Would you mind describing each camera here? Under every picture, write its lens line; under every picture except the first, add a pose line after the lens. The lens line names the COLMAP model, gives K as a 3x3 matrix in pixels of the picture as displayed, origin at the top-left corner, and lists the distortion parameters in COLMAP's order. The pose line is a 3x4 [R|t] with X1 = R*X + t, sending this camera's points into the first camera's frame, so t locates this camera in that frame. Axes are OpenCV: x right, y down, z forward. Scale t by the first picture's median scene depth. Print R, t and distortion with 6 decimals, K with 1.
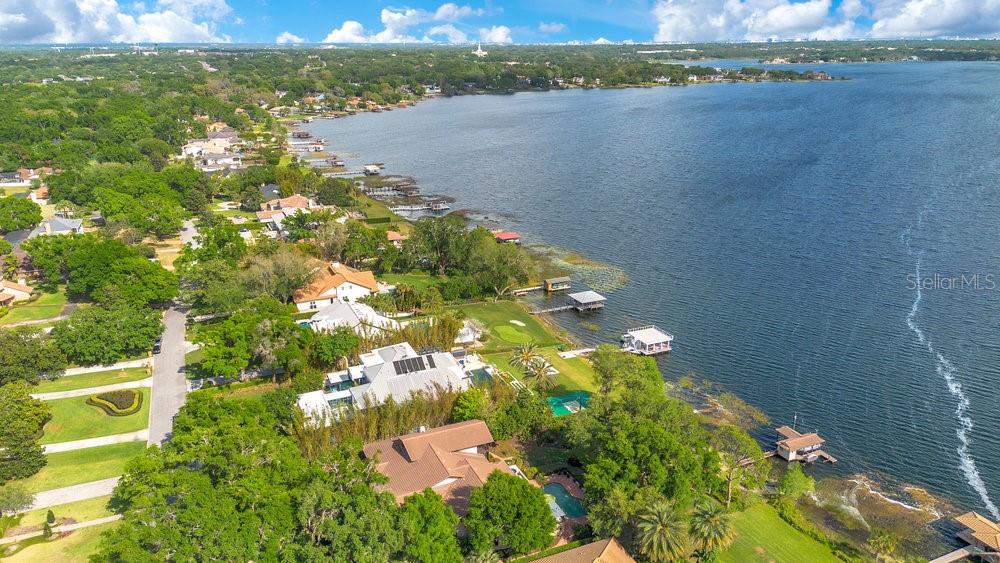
lens RADIAL K [[721.5, 0, 503.1], [0, 721.5, 283.2], [0, 0, 1]] dist [0.066670, -0.082351]
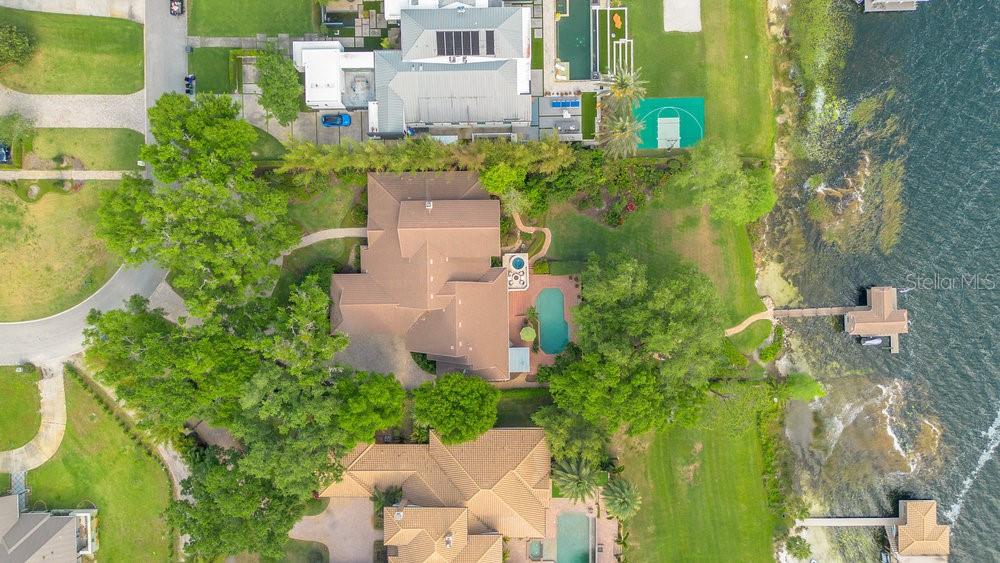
lens RADIAL K [[711.8, 0, 500.0], [0, 711.8, 281.5], [0, 0, 1]] dist [0.066804, -0.071929]
pose [[0.920126, 0.391612, -0.002851, 0.000664], [-0.117266, 0.282459, 0.952085, -0.361605], [0.373653, -0.875704, 0.305821, 0.441111]]
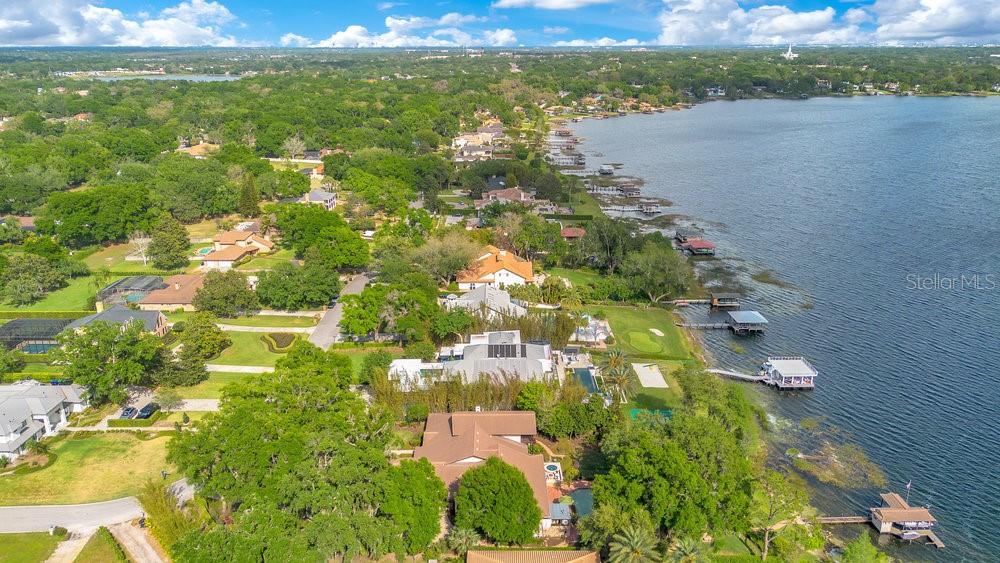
lens RADIAL K [[711.8, 0, 500.0], [0, 711.8, 281.5], [0, 0, 1]] dist [0.066804, -0.071929]
pose [[0.917767, 0.127232, -0.376186, 0.181025], [-0.127826, 0.991518, 0.023494, -0.007986], [0.375985, 0.026524, 0.926246, 0.024818]]
